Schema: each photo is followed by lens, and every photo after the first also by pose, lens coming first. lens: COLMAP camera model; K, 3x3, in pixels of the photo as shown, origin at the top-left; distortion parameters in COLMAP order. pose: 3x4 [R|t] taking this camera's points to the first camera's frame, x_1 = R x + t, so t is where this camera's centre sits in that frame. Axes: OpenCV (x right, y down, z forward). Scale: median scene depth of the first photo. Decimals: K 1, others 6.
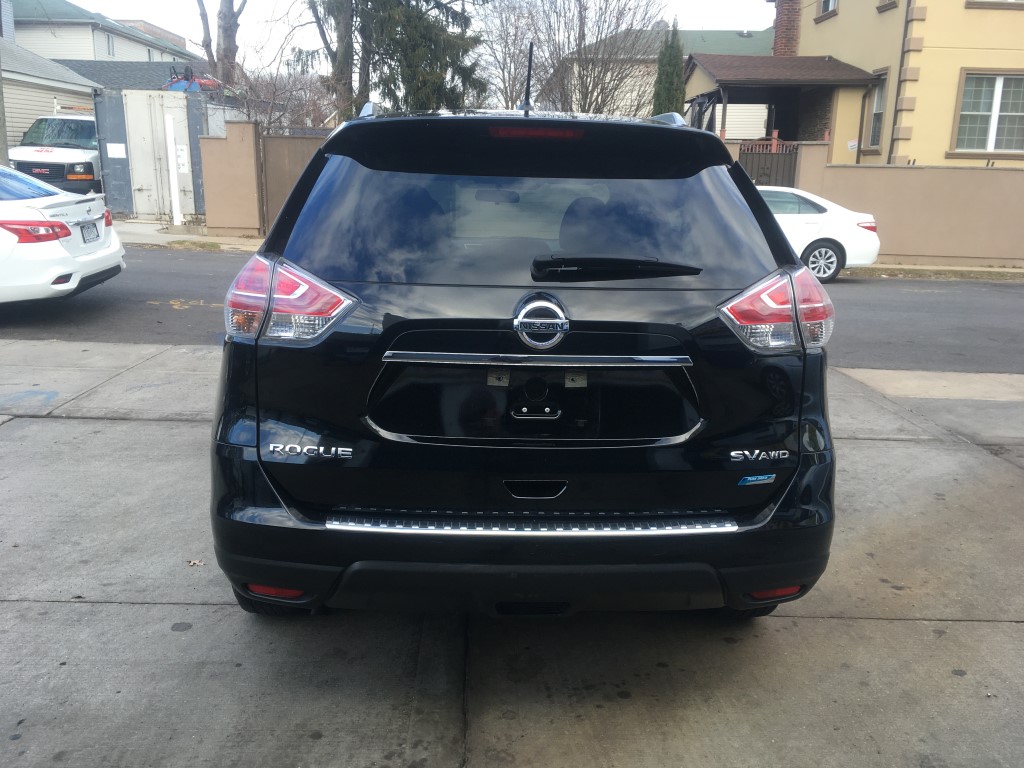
lens RADIAL K [[870.9, 0, 508.9], [0, 870.9, 384.1], [0, 0, 1]] dist [0.086071, -0.116401]
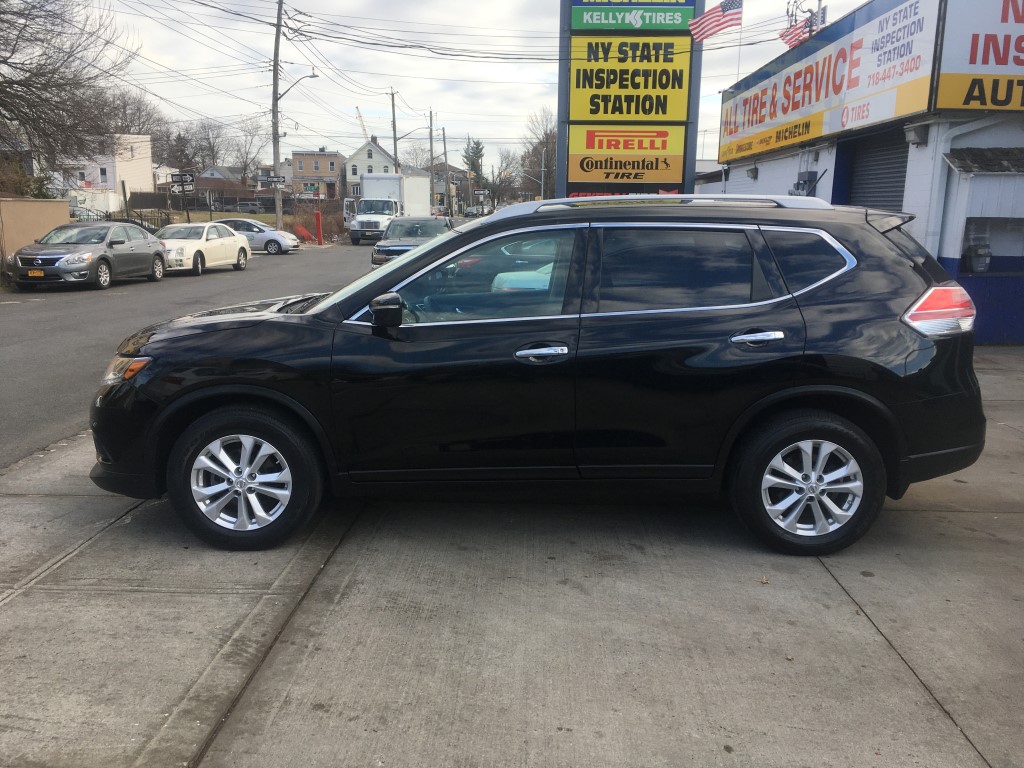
lens RADIAL K [[870.9, 0, 514.1], [0, 870.9, 388.0], [0, 0, 1]] dist [0.086071, -0.116401]
pose [[0.051353, -0.215093, 0.975243, -1.055245], [0.218415, 0.955309, 0.199195, -0.248051], [-0.974504, 0.202779, 0.096038, 0.848405]]
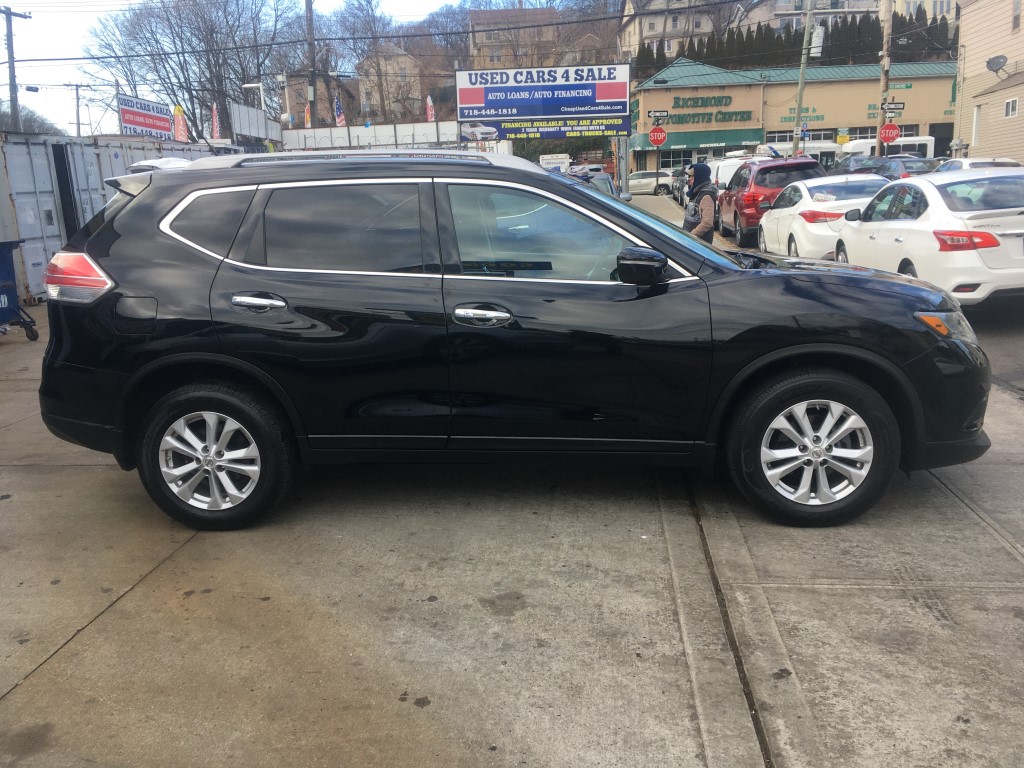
lens RADIAL K [[870.9, 0, 515.0], [0, 870.9, 375.4], [0, 0, 1]] dist [0.086071, -0.116401]
pose [[-0.121295, 0.177840, -0.976555, 0.987587], [-0.196066, 0.960144, 0.199205, -0.211526], [0.973060, 0.215631, -0.081593, 1.024206]]
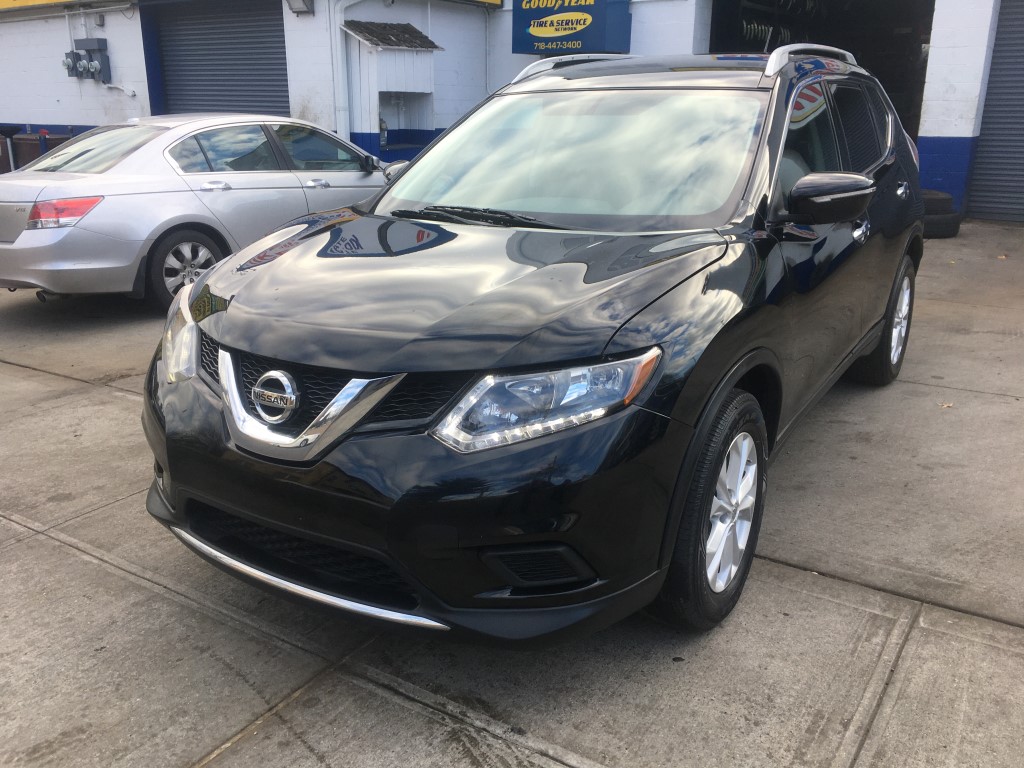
lens RADIAL K [[870.9, 0, 514.9], [0, 870.9, 388.5], [0, 0, 1]] dist [0.086071, -0.116401]
pose [[-0.820603, -0.193613, 0.537704, -0.389458], [0.119177, 0.862207, 0.492338, -0.394775], [-0.558935, 0.468096, -0.684455, 1.641951]]
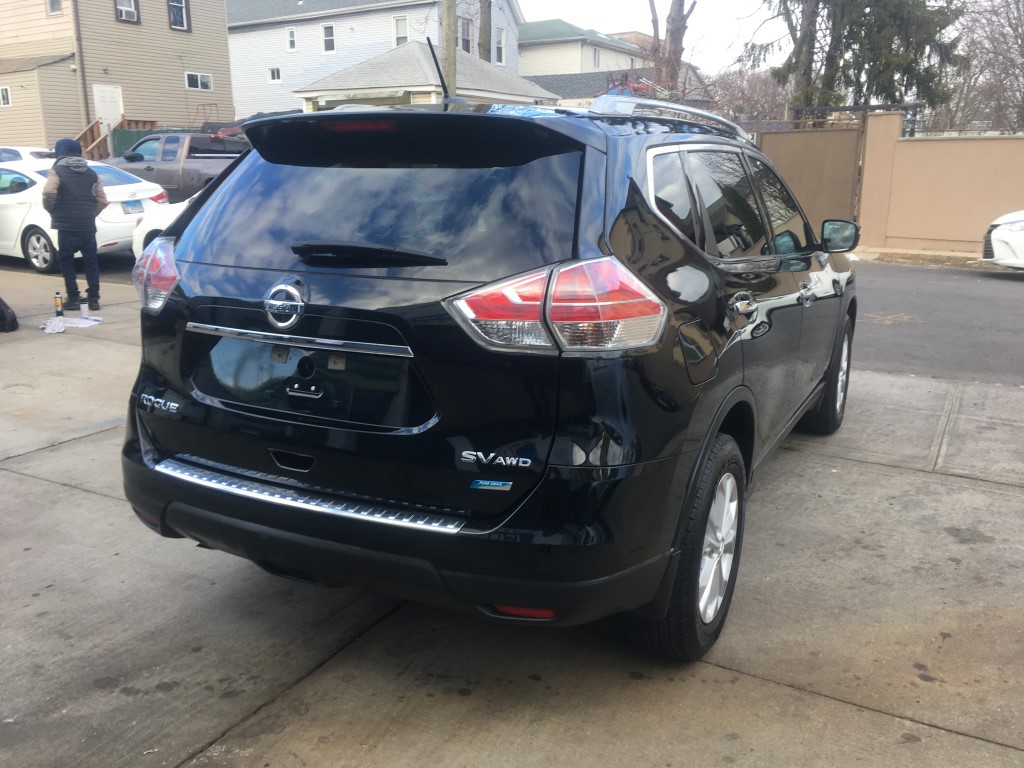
lens RADIAL K [[870.9, 0, 512.5], [0, 870.9, 383.0], [0, 0, 1]] dist [0.086071, -0.116401]
pose [[0.863165, 0.094459, -0.496008, 0.357629], [-0.093470, 0.995259, 0.026878, -0.013003], [0.496196, 0.023162, 0.867902, 0.092271]]
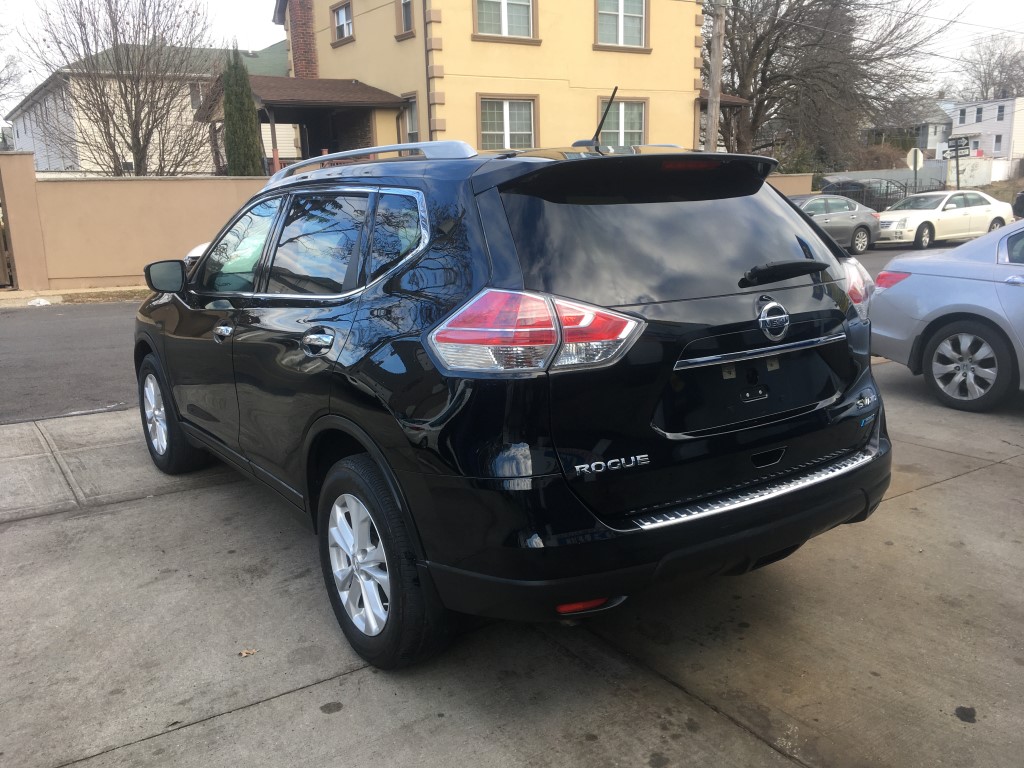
lens RADIAL K [[870.9, 0, 509.0], [0, 870.9, 389.1], [0, 0, 1]] dist [0.086071, -0.116401]
pose [[0.847717, -0.159813, 0.505802, -0.395507], [0.166400, 0.985523, 0.032502, -0.032977], [-0.503673, 0.056613, 0.862037, 0.059177]]
